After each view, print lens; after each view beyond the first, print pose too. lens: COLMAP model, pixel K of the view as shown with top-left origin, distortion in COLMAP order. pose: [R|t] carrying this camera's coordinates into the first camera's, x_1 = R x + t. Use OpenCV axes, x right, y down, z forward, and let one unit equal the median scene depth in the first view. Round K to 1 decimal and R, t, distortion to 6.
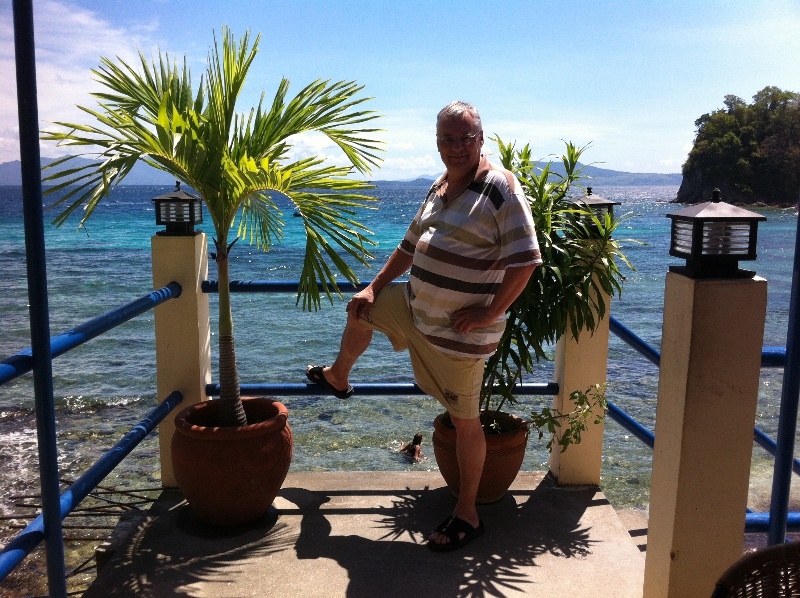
lens RADIAL K [[800.9, 0, 400.0], [0, 800.9, 299.0], [0, 0, 1]] dist [0.149747, -0.334632]
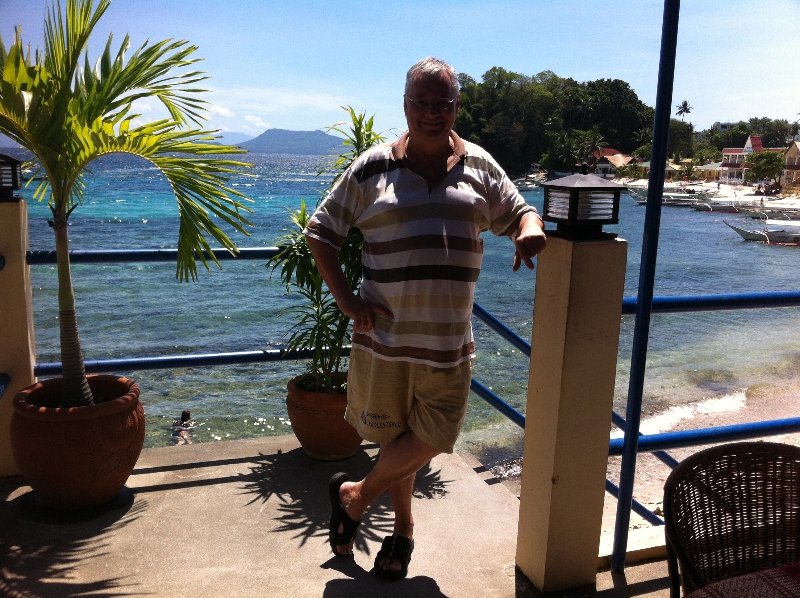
lens RADIAL K [[800.9, 0, 400.0], [0, 800.9, 299.0], [0, 0, 1]] dist [0.149747, -0.334632]
pose [[0.949170, -0.036718, 0.312615, -0.150428], [0.024574, 0.998786, 0.042699, 0.001988], [-0.313803, -0.032847, 0.948920, -0.010251]]
